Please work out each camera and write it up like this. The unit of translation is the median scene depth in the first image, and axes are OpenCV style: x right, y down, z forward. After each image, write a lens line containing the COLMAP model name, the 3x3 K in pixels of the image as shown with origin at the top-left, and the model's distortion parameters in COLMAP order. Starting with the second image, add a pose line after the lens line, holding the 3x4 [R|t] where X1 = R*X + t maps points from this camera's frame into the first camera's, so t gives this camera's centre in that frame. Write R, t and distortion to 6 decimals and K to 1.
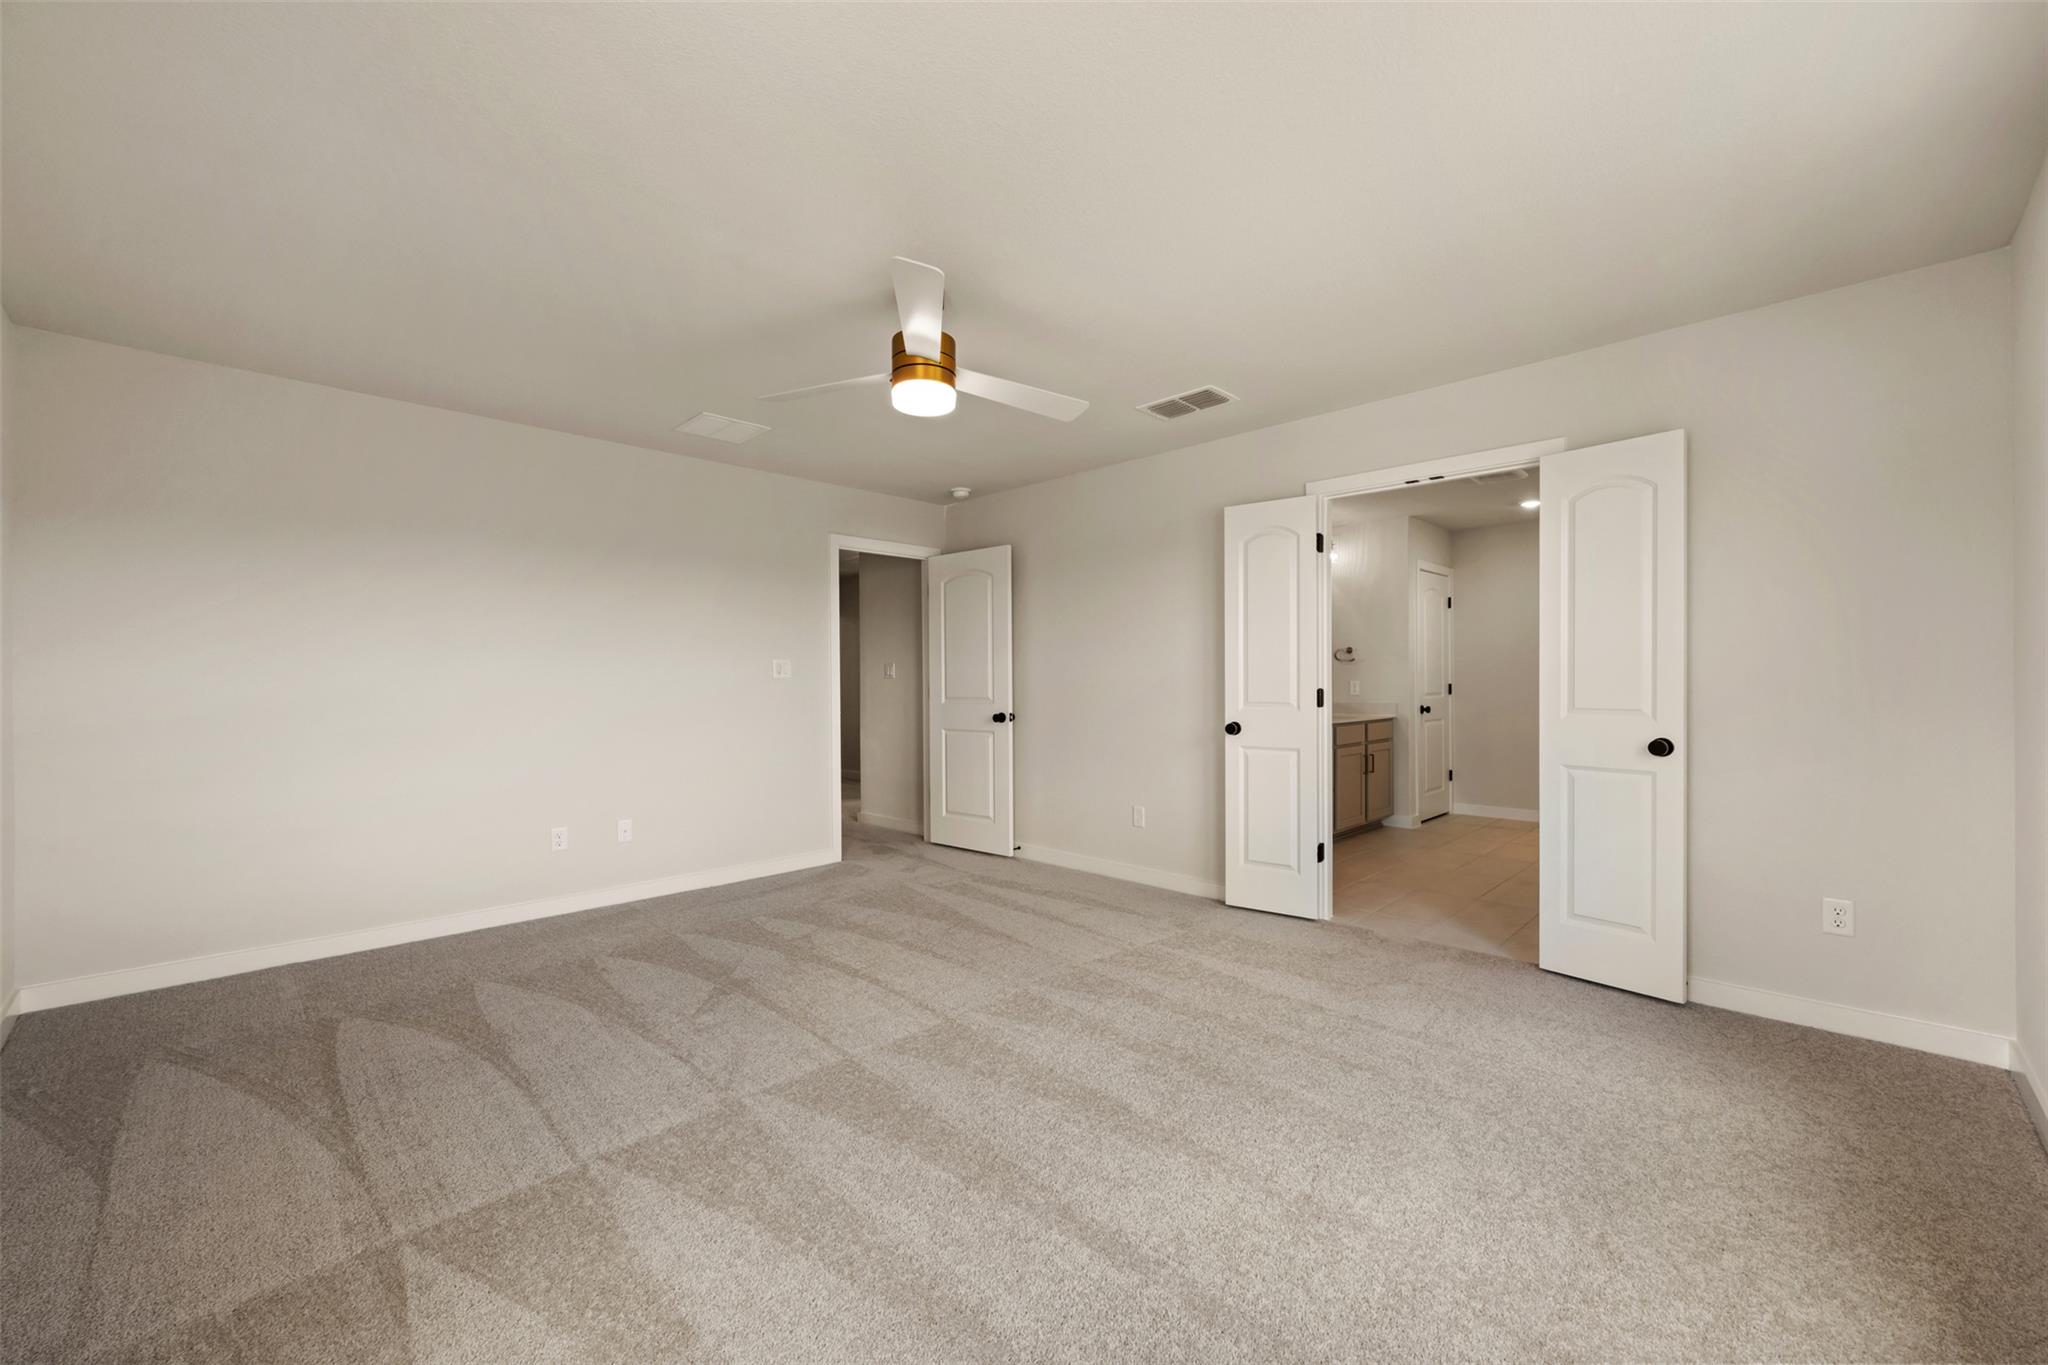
lens RADIAL K [[812.1, 0, 1018.9], [0, 812.1, 684.8], [0, 0, 1]] dist [-0.011501, 0.000065]
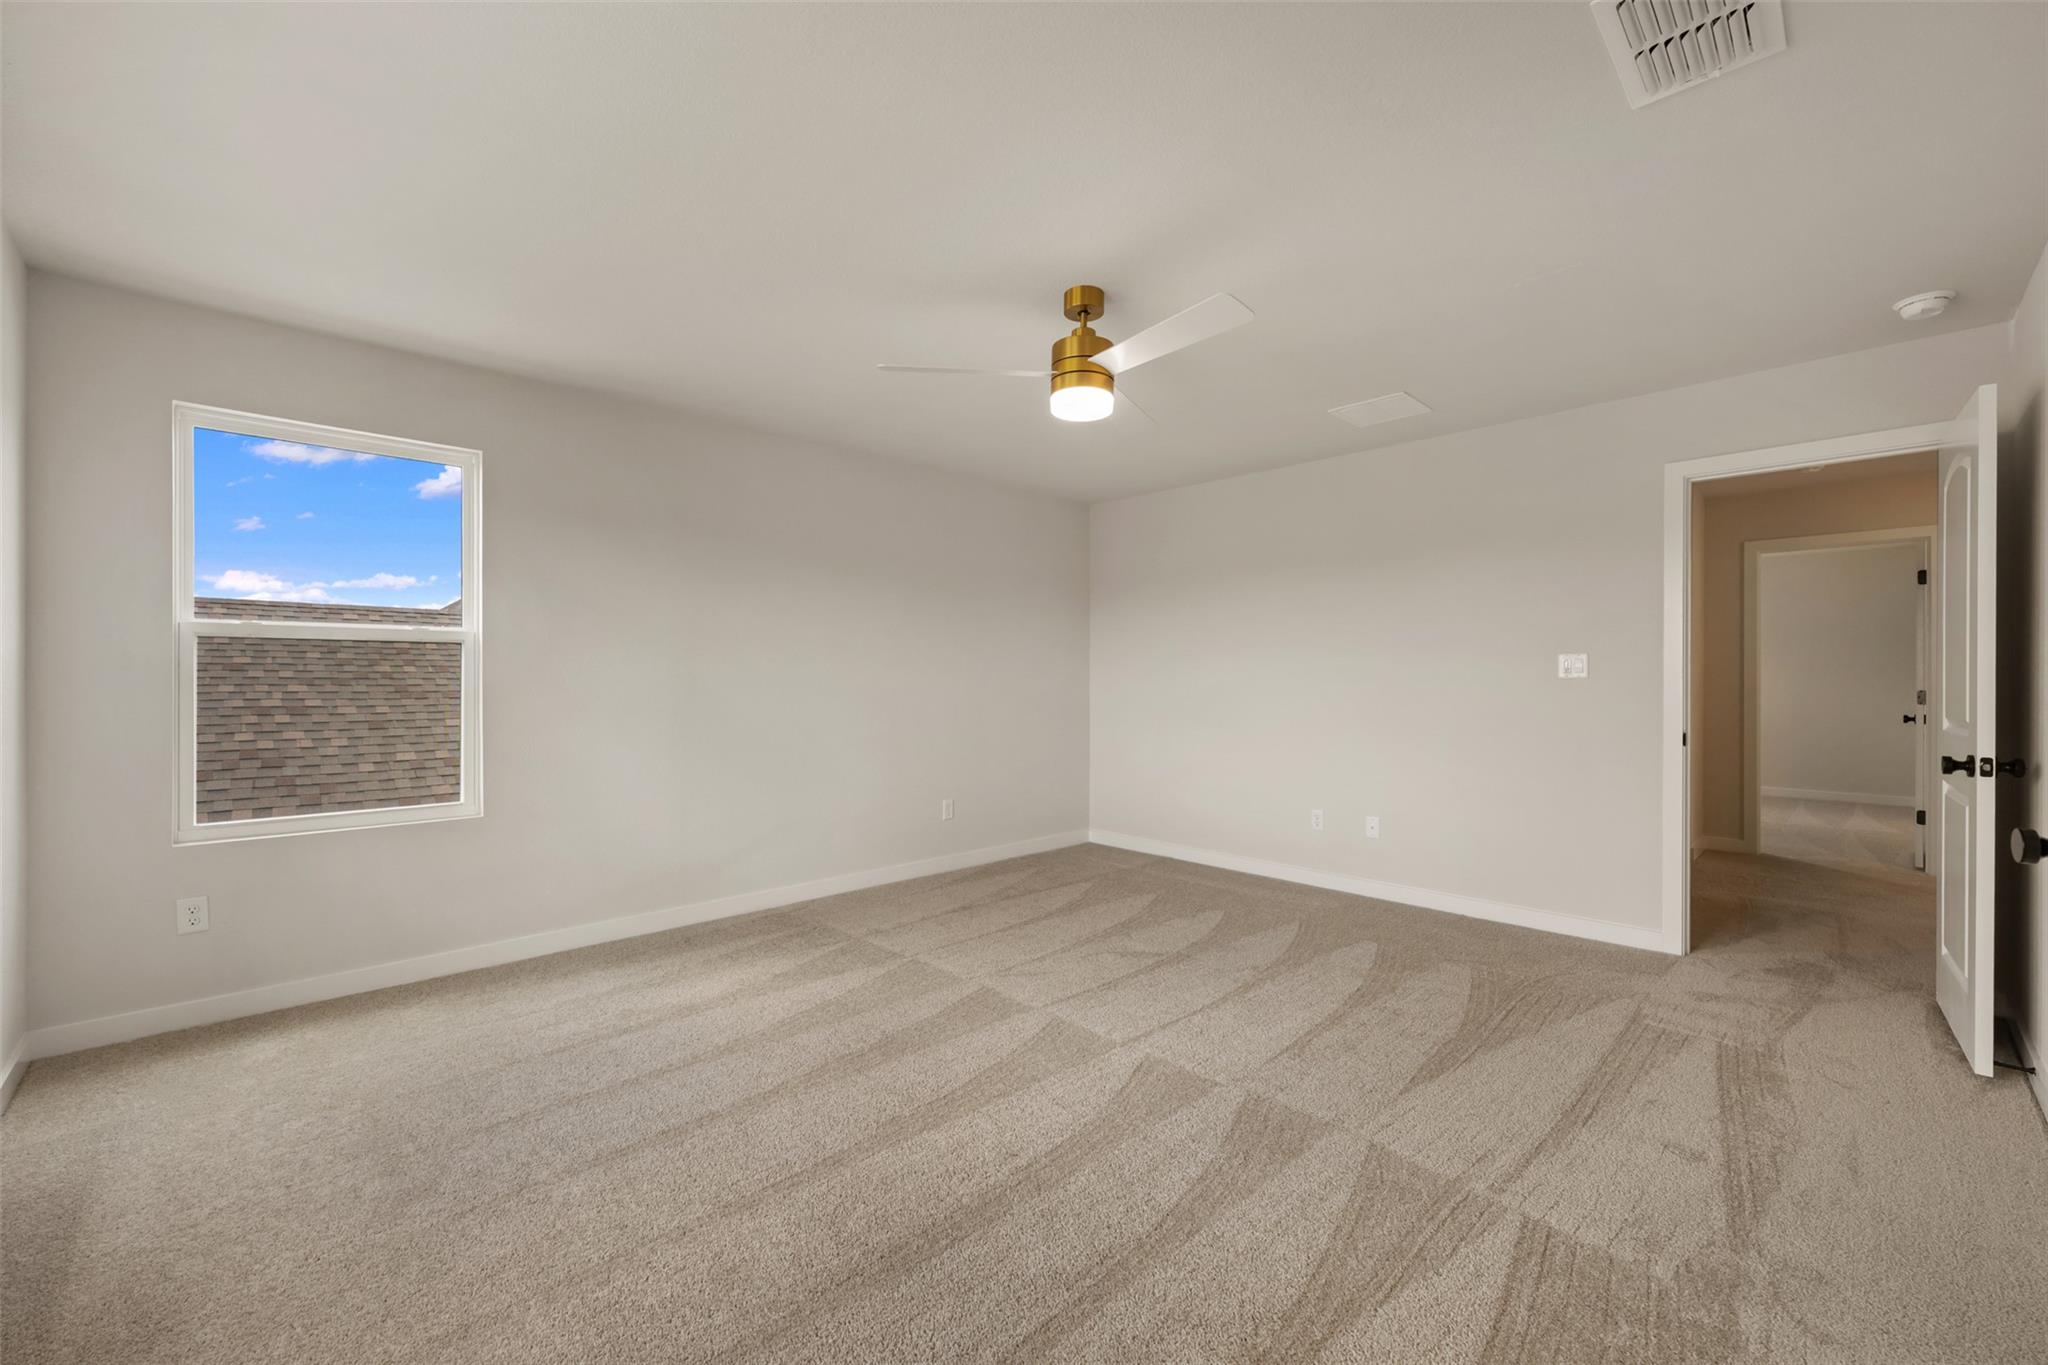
lens RADIAL K [[812.1, 0, 1017.3], [0, 812.1, 684.1], [0, 0, 1]] dist [-0.011501, 0.000065]
pose [[-0.028880, 0.011431, -0.999518, 0.648067], [-0.004022, 0.999925, 0.011552, -0.012287], [0.999575, 0.004354, -0.028832, 0.685771]]
